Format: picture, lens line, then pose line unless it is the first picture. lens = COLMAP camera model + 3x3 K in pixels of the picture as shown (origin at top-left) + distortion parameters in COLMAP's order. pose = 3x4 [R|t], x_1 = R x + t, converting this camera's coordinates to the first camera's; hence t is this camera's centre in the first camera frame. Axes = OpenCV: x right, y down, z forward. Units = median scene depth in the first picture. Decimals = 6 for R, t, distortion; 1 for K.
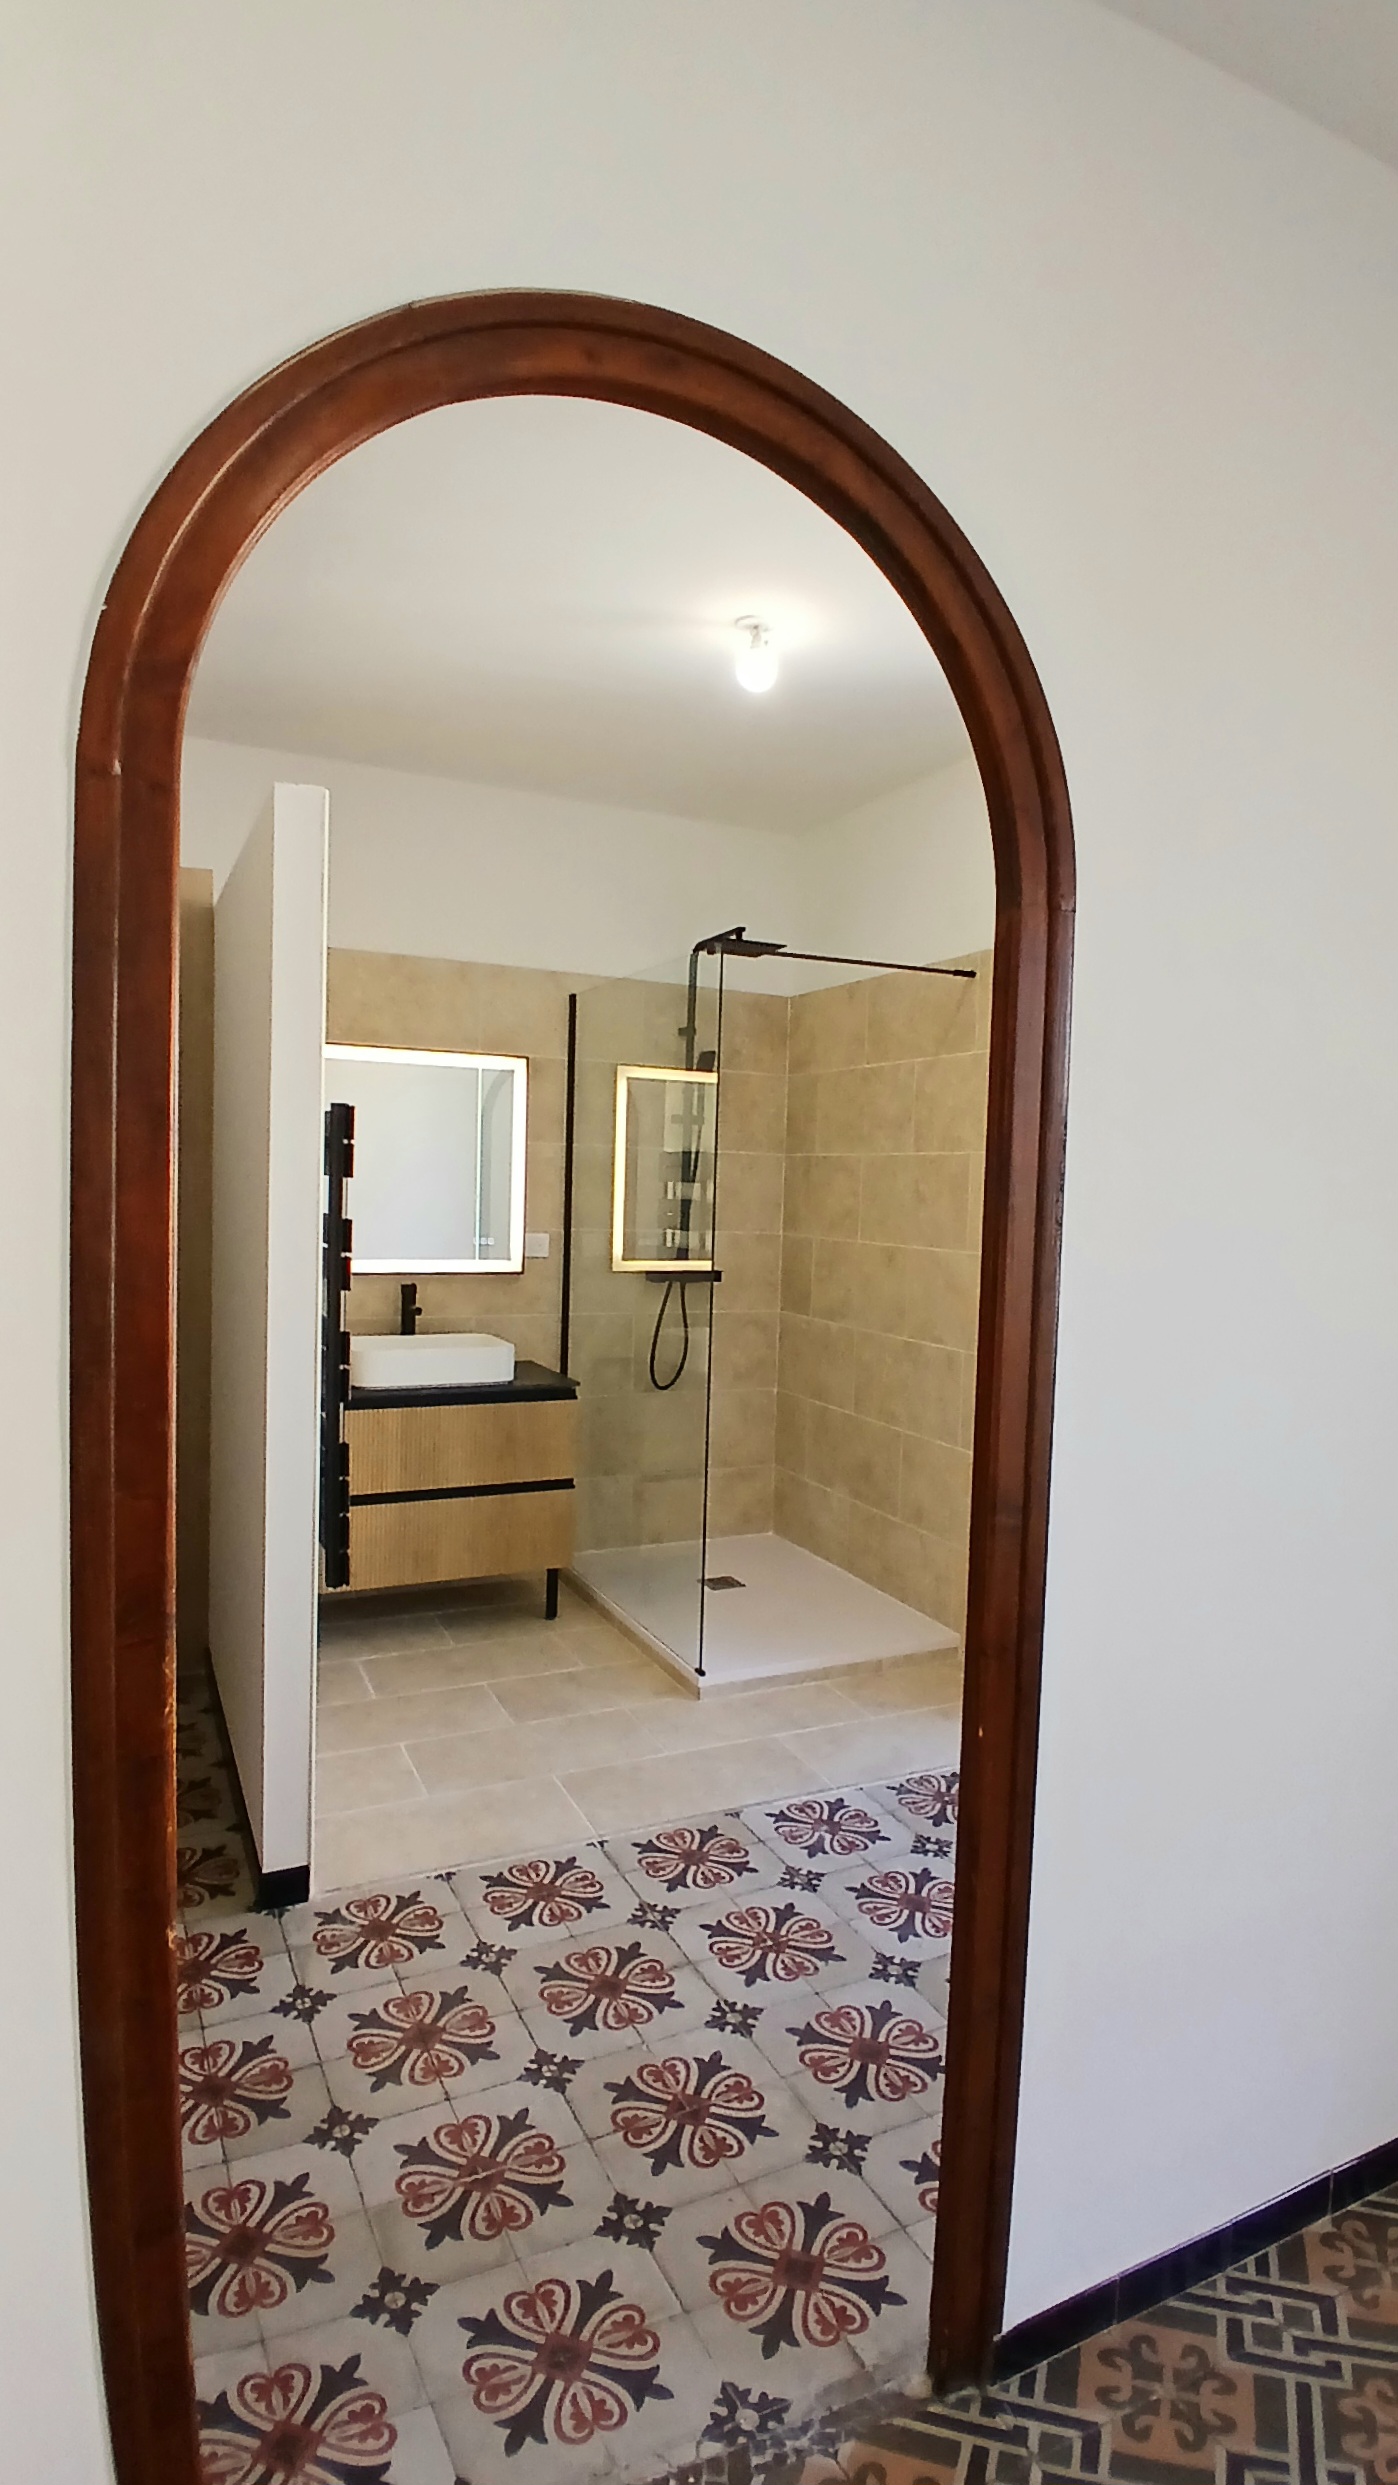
lens RADIAL K [[1222.7, 0, 699.0], [0, 1222.7, 1242.5], [0, 0, 1]] dist [0.000103, -0.000248]
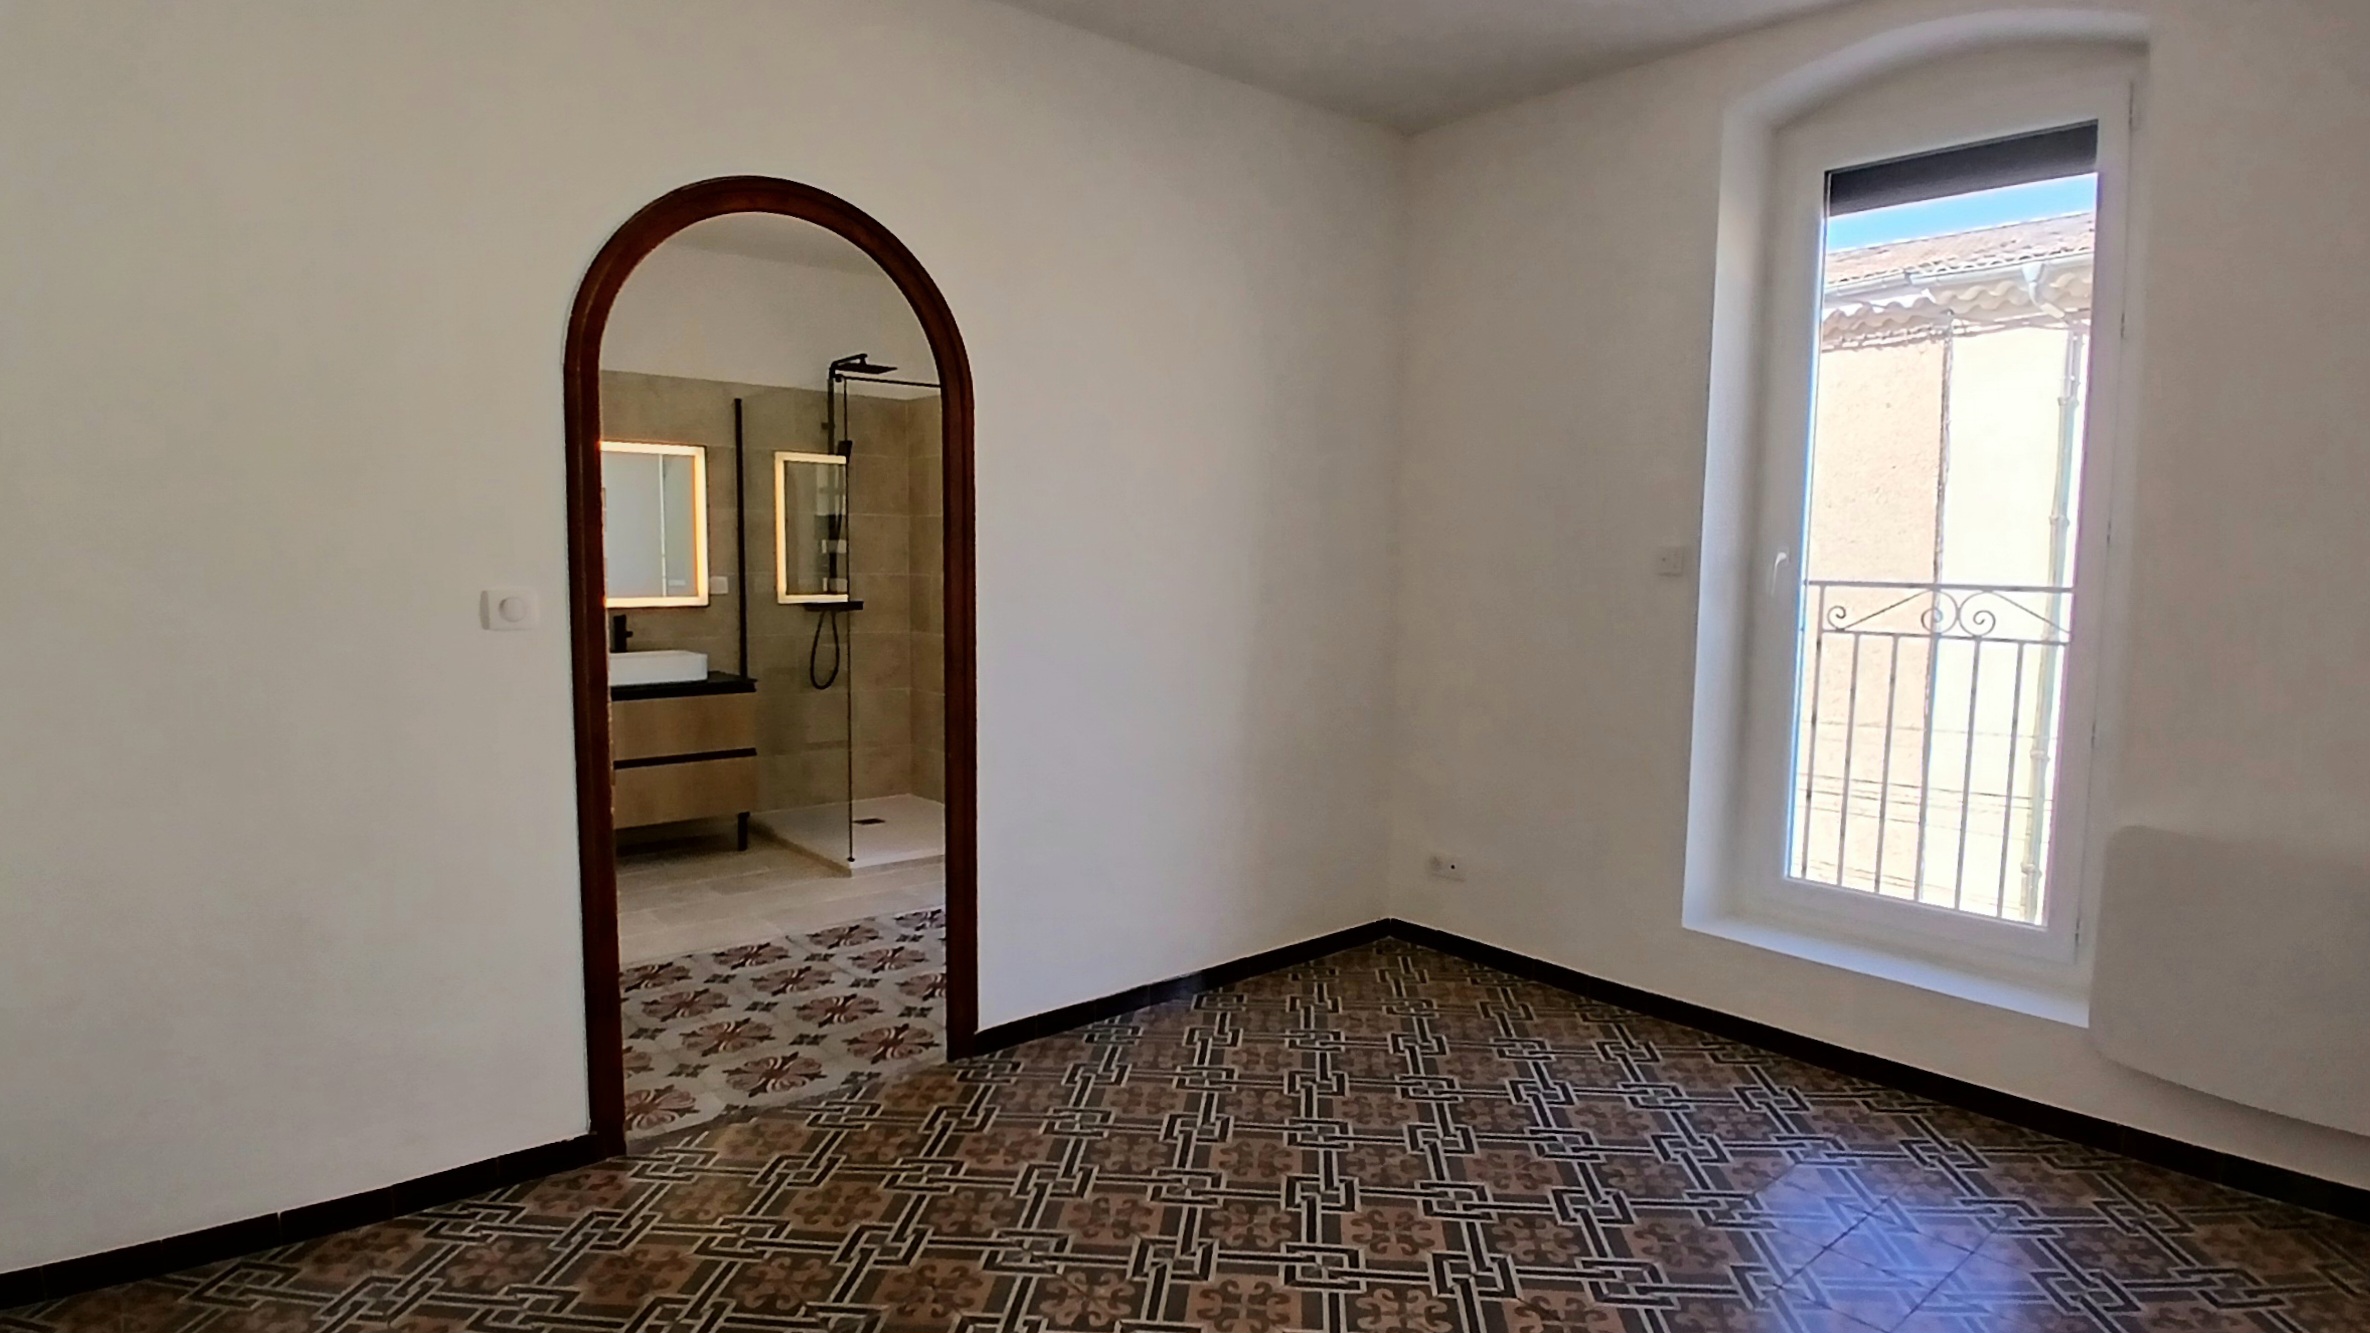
lens RADIAL K [[1269.9, 0, 1231.2], [0, 1269.9, 667.3], [0, 0, 1]] dist [-0.002273, -0.000364]
pose [[0.963297, -0.041940, 0.265142, 0.043014], [0.029445, 0.998268, 0.050929, 0.042378], [-0.266819, -0.041253, 0.962863, -0.572863]]
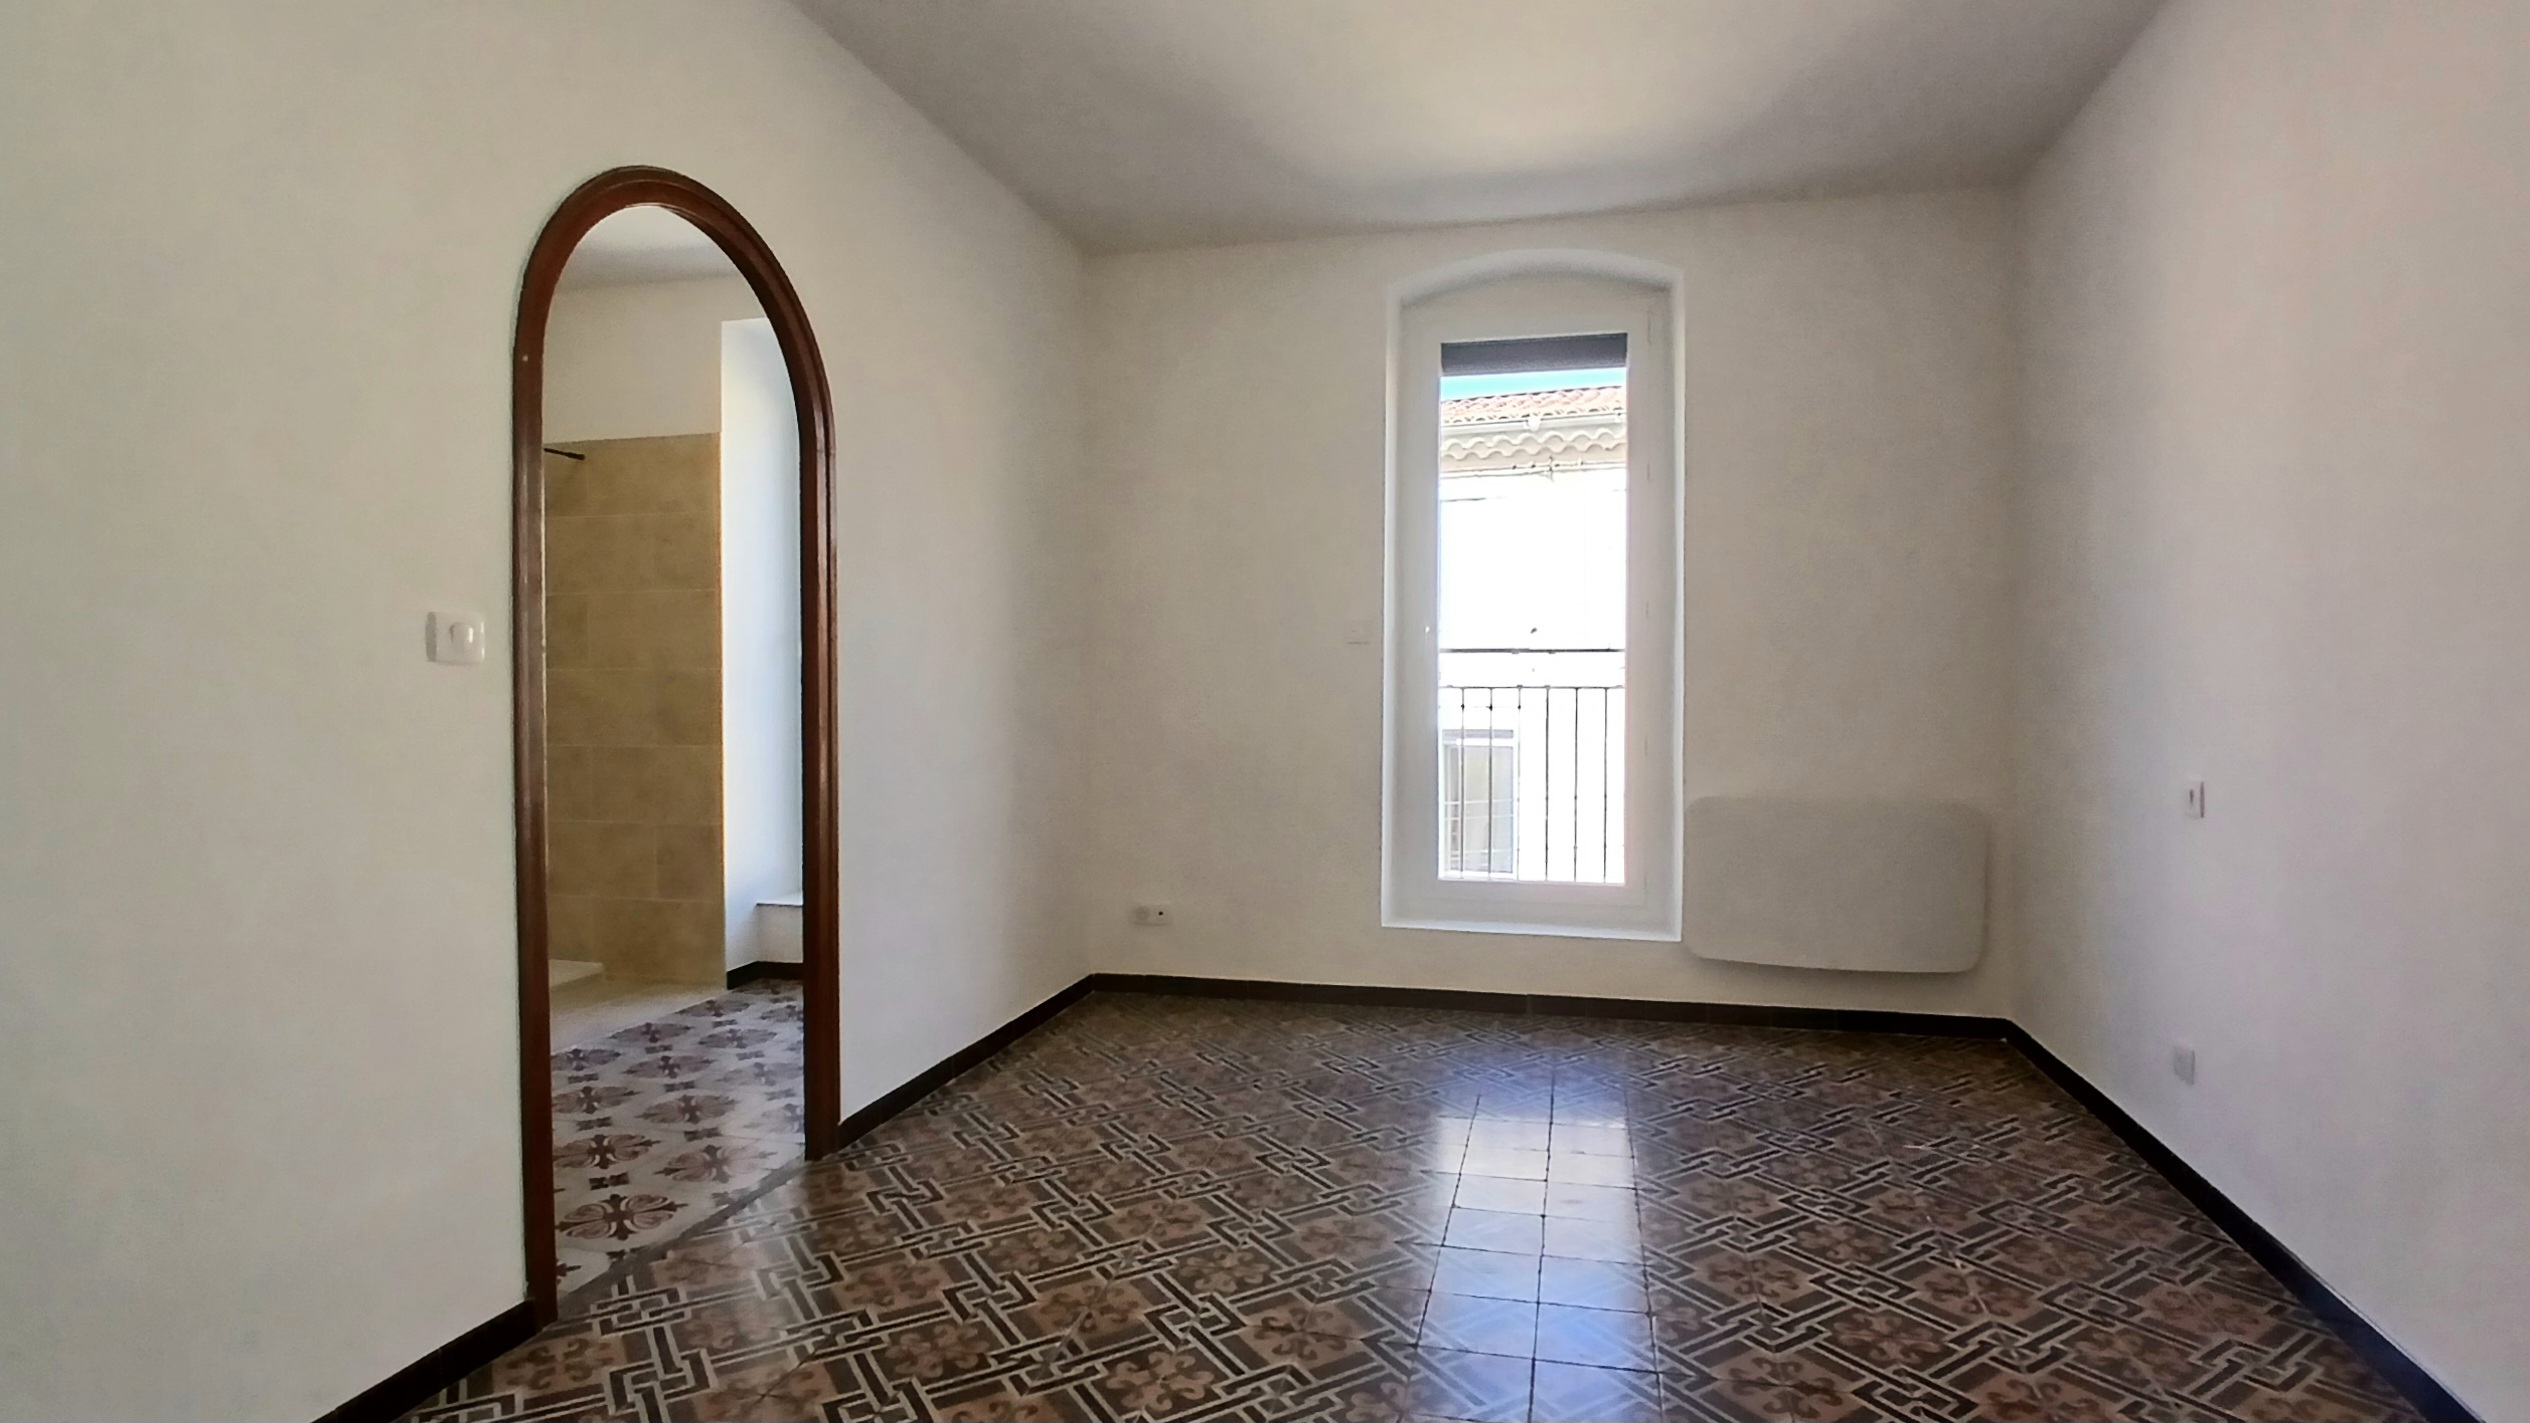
lens RADIAL K [[1244.8, 0, 1265.0], [0, 1244.8, 711.5], [0, 0, 1]] dist [0.000103, -0.000248]
pose [[0.646656, -0.042710, 0.761585, -0.367953], [0.059582, 0.998209, 0.005389, 0.088554], [-0.760451, 0.041892, 0.648043, -0.407472]]
